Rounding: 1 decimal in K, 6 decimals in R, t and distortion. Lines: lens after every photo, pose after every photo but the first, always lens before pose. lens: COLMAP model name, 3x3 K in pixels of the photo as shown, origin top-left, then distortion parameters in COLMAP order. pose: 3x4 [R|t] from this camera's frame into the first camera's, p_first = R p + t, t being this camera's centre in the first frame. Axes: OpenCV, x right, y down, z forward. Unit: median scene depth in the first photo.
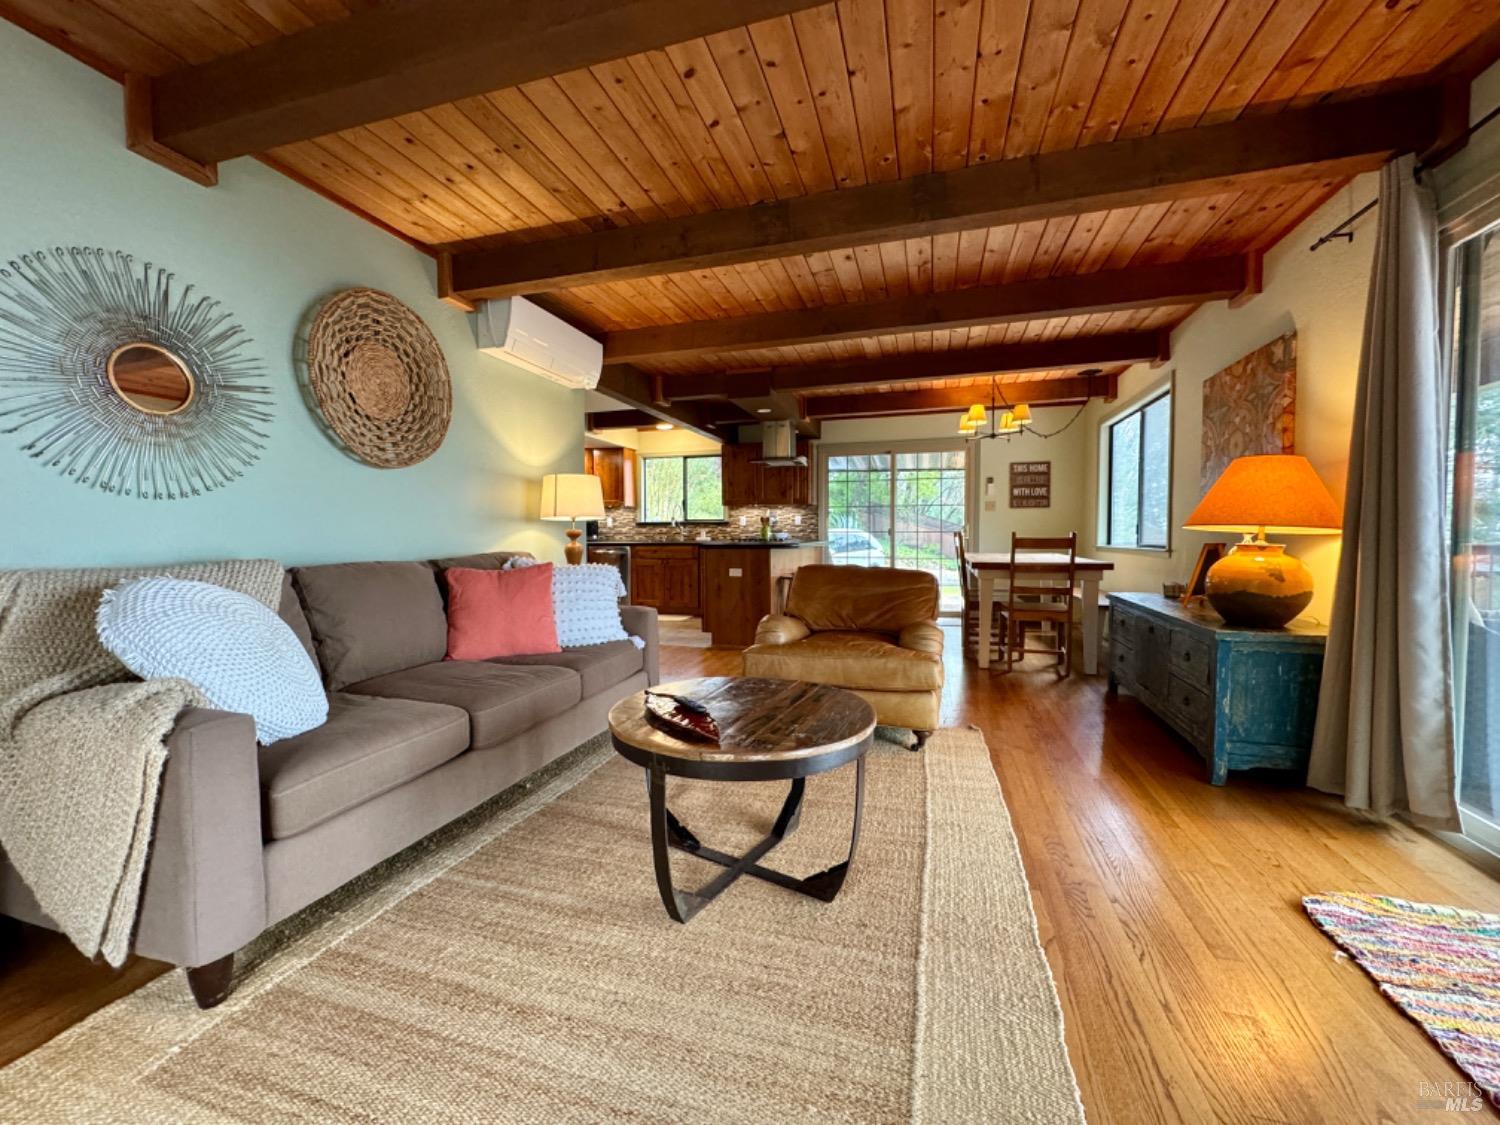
lens RADIAL K [[595.5, 0, 748.7], [0, 595.5, 561.5], [0, 0, 1]] dist [-0.002732, 0.000439]
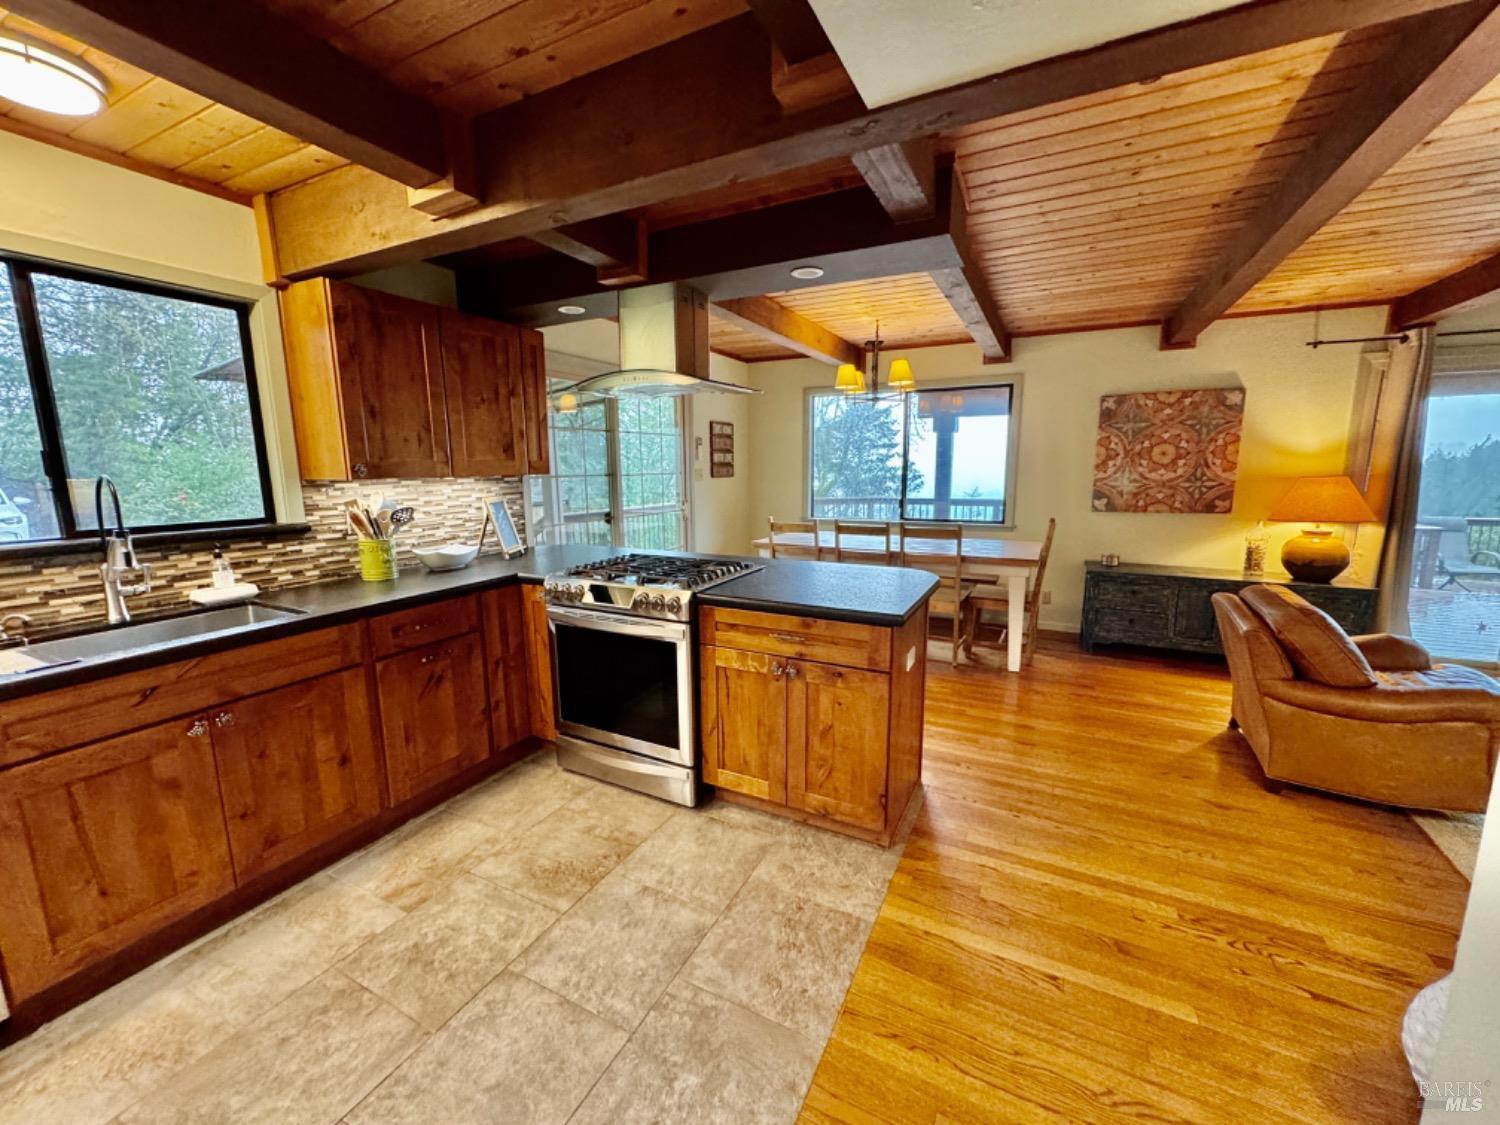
lens RADIAL K [[595.5, 0, 748.6], [0, 595.5, 563.1], [0, 0, 1]] dist [-0.002732, 0.000439]
pose [[0.174843, -0.158572, 0.971743, -0.361493], [0.050236, 0.987097, 0.152038, -0.097599], [-0.983314, 0.022234, 0.180553, 0.822661]]
